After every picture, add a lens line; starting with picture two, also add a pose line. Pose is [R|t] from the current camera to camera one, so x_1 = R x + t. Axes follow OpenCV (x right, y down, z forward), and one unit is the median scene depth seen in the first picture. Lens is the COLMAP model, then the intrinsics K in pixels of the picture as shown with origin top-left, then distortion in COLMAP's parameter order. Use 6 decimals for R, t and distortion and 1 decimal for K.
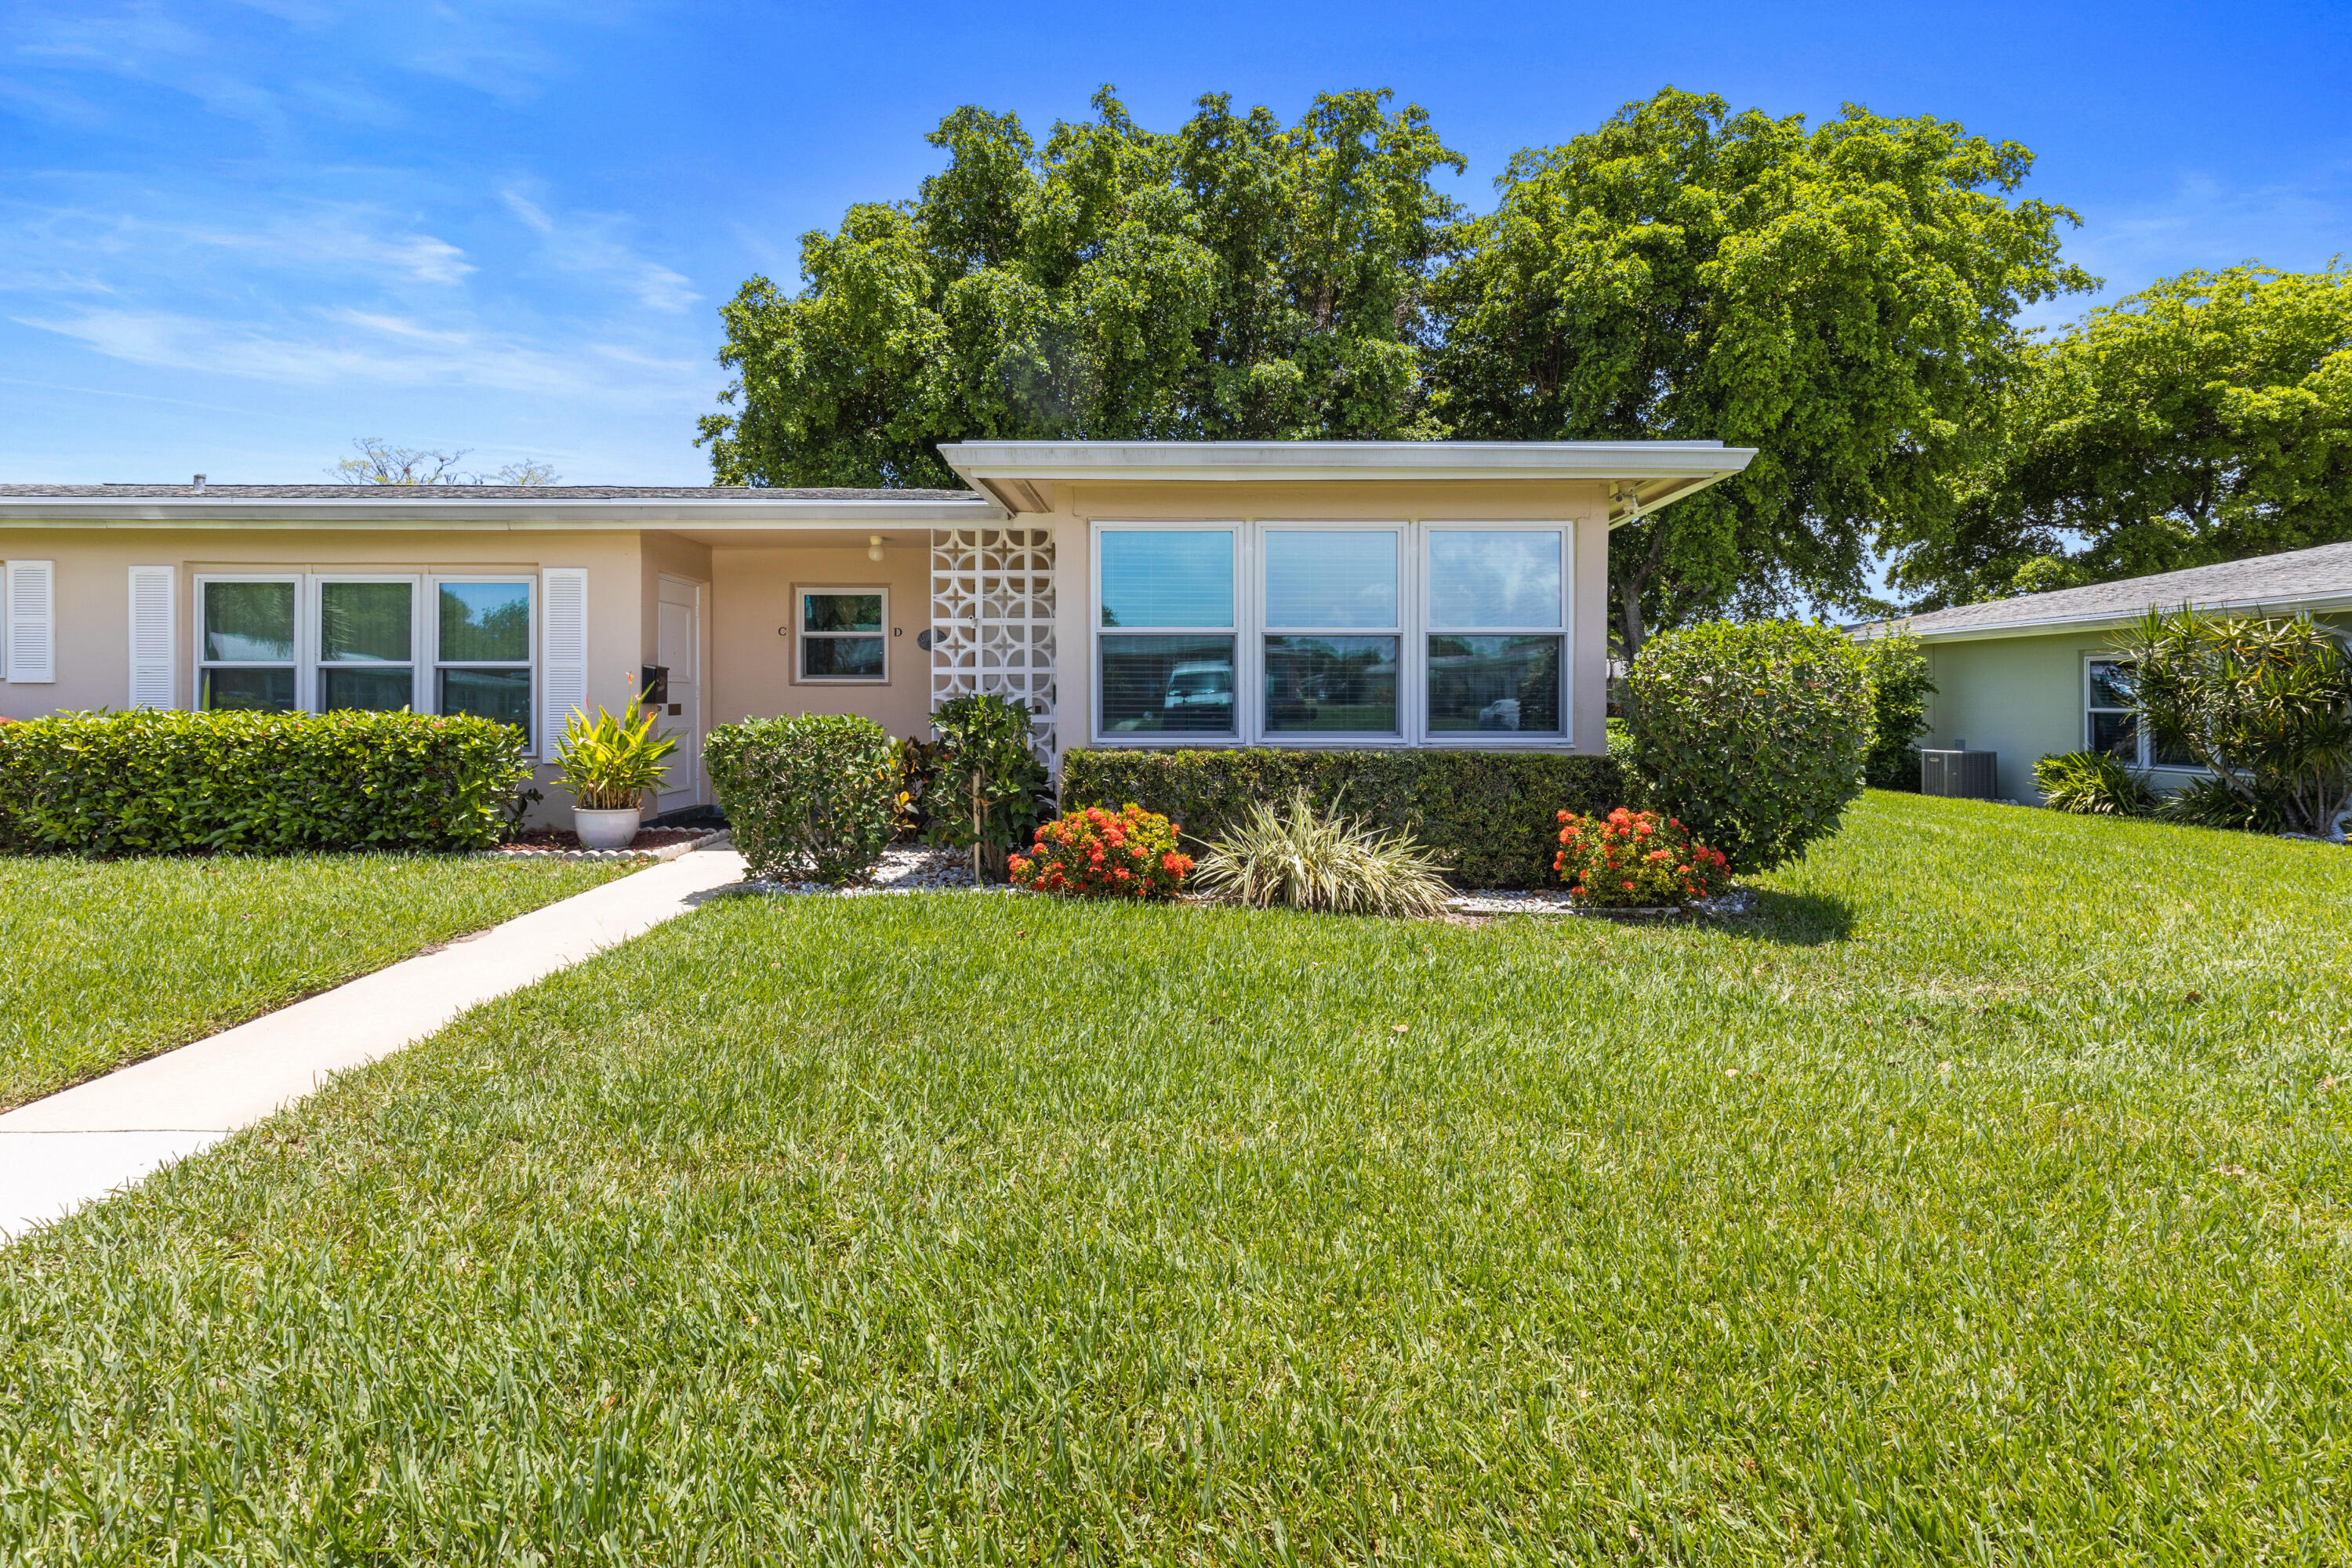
lens RADIAL K [[1069.5, 0, 1174.3], [0, 1069.5, 689.9], [0, 0, 1]] dist [0.004409, -0.003538]
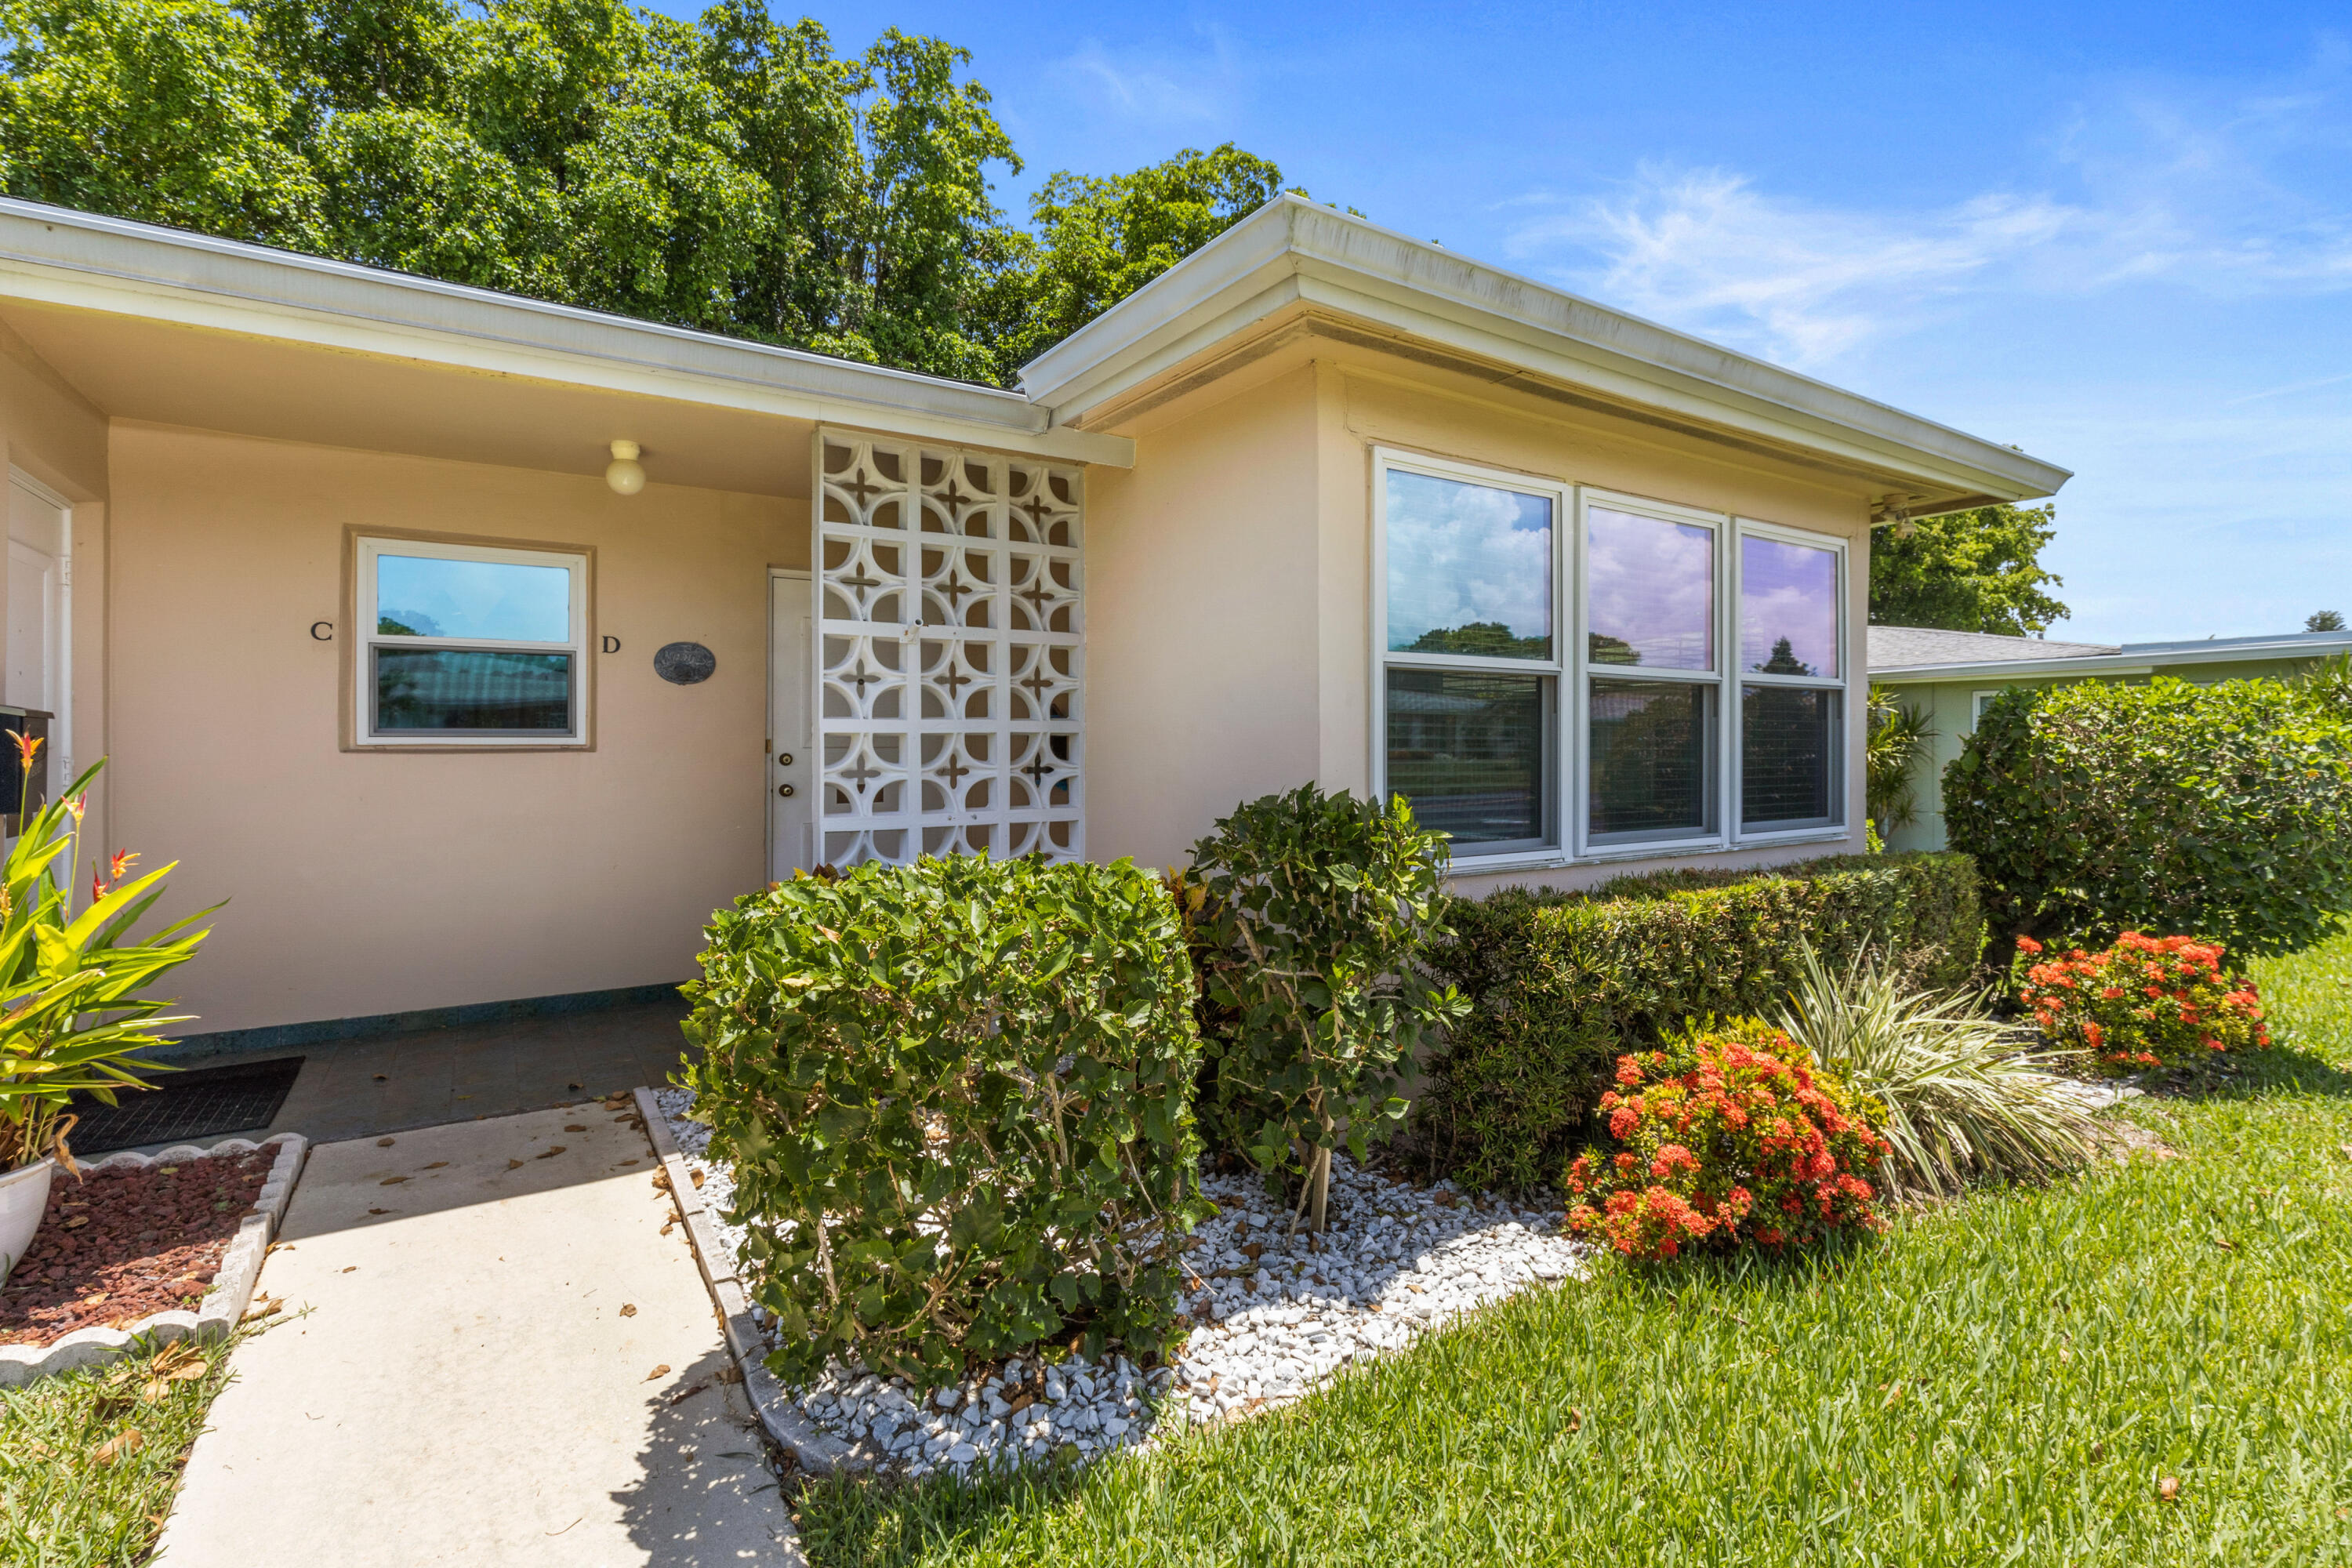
lens RADIAL K [[1069.5, 0, 1169.7], [0, 1069.5, 728.9], [0, 0, 1]] dist [0.004409, -0.003538]
pose [[0.844557, 0.005538, 0.535438, -0.131918], [-0.004107, 0.999984, -0.003864, -0.005752], [-0.535450, 0.001065, 0.844566, 0.186925]]
